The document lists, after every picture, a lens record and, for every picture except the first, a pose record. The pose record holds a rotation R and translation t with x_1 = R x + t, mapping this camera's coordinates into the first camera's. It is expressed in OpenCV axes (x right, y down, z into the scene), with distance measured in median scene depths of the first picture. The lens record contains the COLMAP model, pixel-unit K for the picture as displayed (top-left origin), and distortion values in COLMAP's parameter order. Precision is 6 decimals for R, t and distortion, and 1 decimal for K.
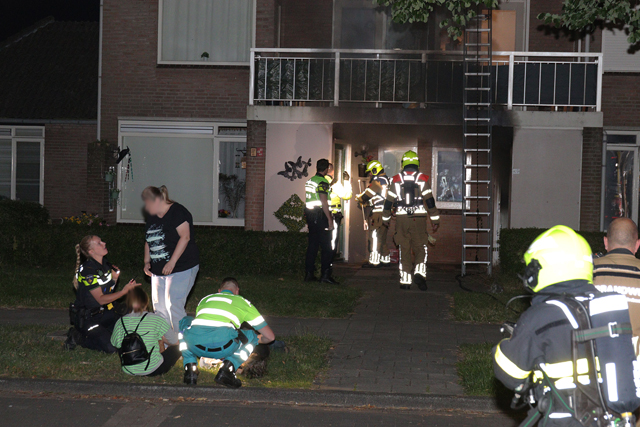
lens RADIAL K [[1360.8, 0, 320.0], [0, 1360.8, 213.5], [0, 0, 1]] dist [0.044888, 0.082227]
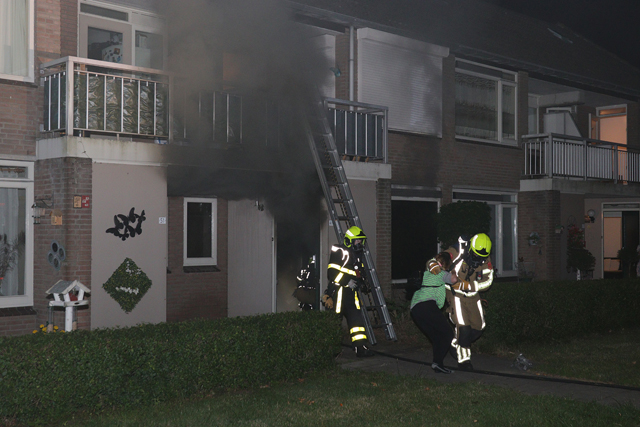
lens RADIAL K [[862.5, 0, 320.0], [0, 862.5, 213.5], [0, 0, 1]] dist [0.031029, 0.024661]
pose [[0.630688, -0.007237, 0.776003, -0.320388], [0.033193, 0.999293, -0.017658, -0.026874], [-0.775327, 0.036895, 0.630482, 0.616890]]
